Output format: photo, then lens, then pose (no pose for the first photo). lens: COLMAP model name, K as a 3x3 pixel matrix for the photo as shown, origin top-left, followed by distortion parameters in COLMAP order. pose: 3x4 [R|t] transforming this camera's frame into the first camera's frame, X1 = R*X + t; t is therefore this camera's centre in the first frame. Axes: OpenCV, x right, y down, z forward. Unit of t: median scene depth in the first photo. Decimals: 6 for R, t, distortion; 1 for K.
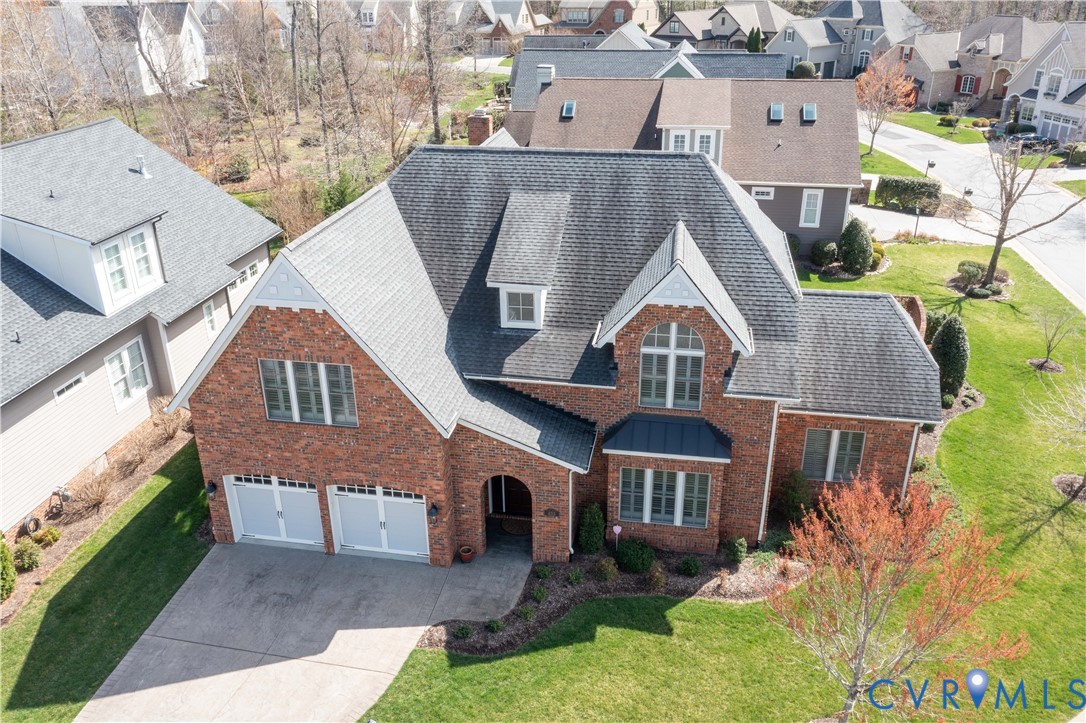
lens RADIAL K [[868.7, 0, 543.6], [0, 868.7, 347.5], [0, 0, 1]] dist [-0.004763, 0.001001]
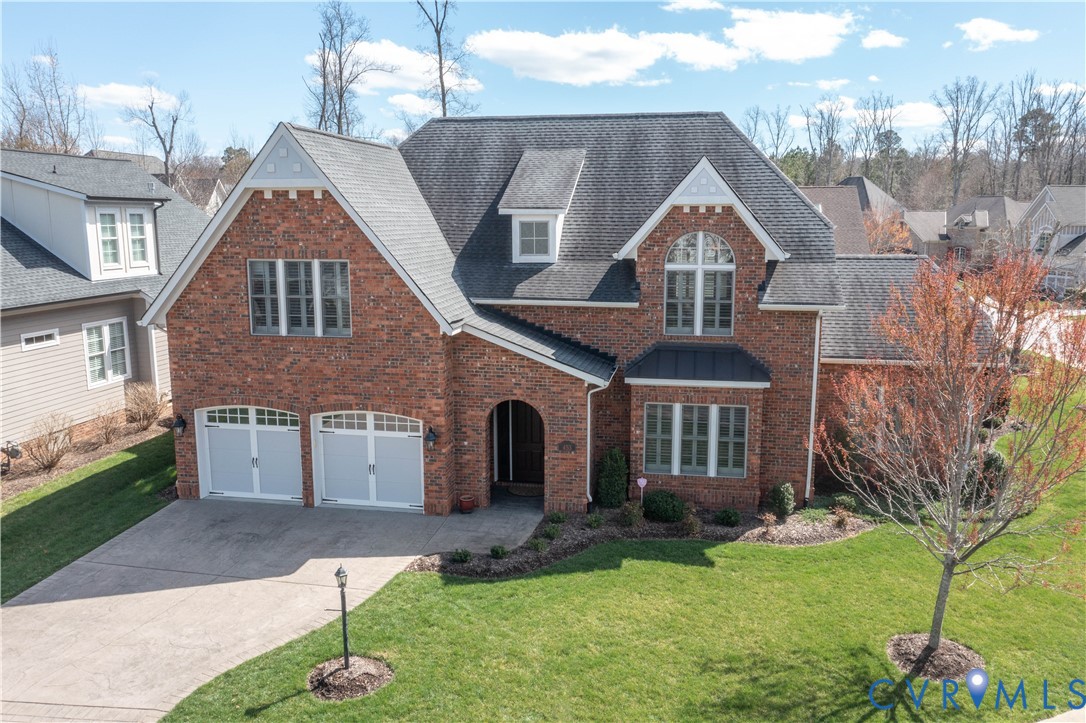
lens RADIAL K [[862.6, 0, 543.5], [0, 862.6, 343.9], [0, 0, 1]] dist [-0.007213, -0.002422]
pose [[0.999942, 0.009756, -0.004649, -0.011157], [-0.010631, 0.965335, -0.260797, 0.314358], [0.001944, 0.260831, 0.965382, 0.139708]]
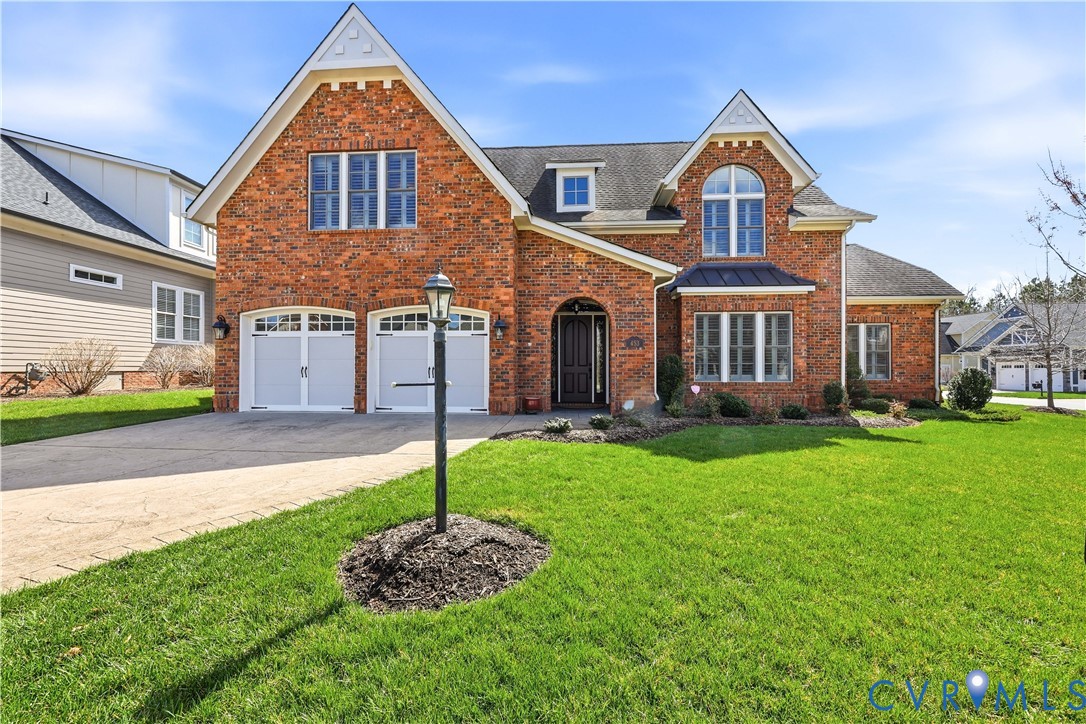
lens RADIAL K [[441.2, 0, 542.3], [0, 441.2, 359.5], [0, 0, 1]] dist [0.000268, -0.000202]
pose [[0.993801, 0.013948, 0.110294, -0.129239], [0.033663, 0.907769, -0.418117, 0.383549], [-0.105953, 0.419238, 0.901673, 0.617195]]
